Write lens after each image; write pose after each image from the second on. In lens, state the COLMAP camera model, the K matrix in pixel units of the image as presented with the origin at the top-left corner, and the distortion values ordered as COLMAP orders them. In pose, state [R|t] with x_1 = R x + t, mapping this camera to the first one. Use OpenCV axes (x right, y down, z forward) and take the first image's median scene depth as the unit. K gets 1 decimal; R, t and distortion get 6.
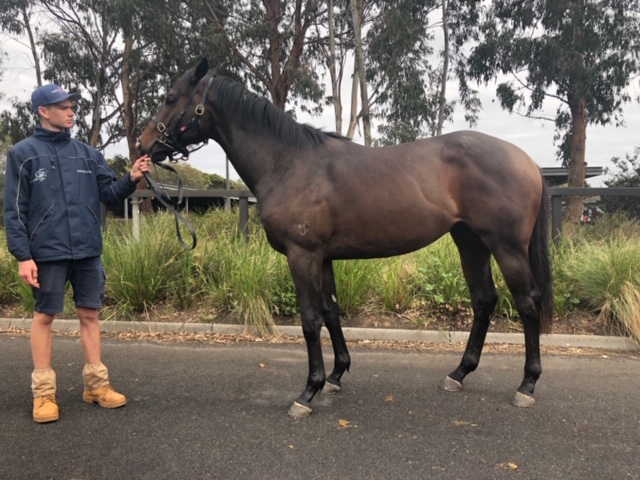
lens RADIAL K [[542.6, 0, 322.4], [0, 542.6, 239.6], [0, 0, 1]] dist [0.052042, -0.054979]
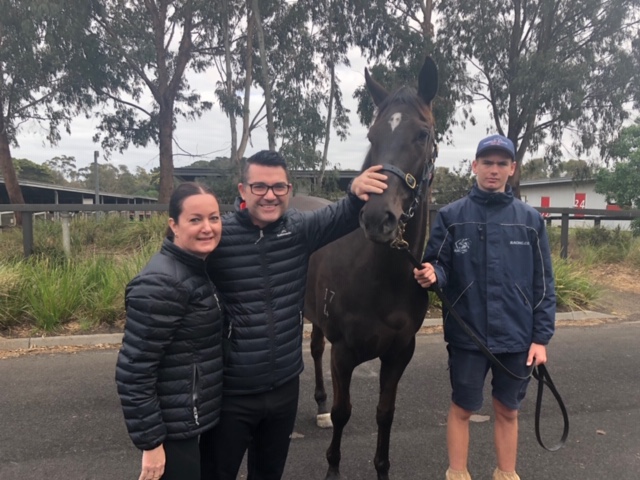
lens RADIAL K [[542.6, 0, 328.5], [0, 542.6, 241.5], [0, 0, 1]] dist [0.052042, -0.054979]
pose [[0.941287, -0.023855, 0.336763, -0.144100], [0.013797, 0.999385, 0.032227, -0.028780], [-0.337324, -0.025688, 0.941038, -0.084796]]
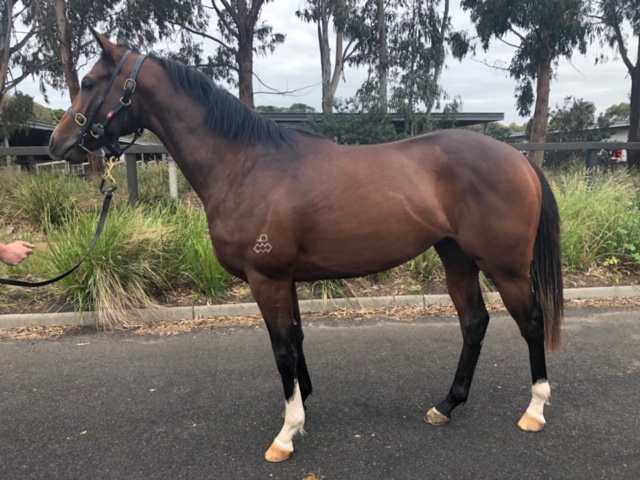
lens RADIAL K [[542.6, 0, 317.5], [0, 542.6, 237.0], [0, 0, 1]] dist [0.052042, -0.054979]
pose [[0.957926, -0.050783, 0.282486, -0.238871], [0.020019, 0.993648, 0.110742, -0.021247], [-0.286315, -0.100427, 0.952858, 0.054171]]
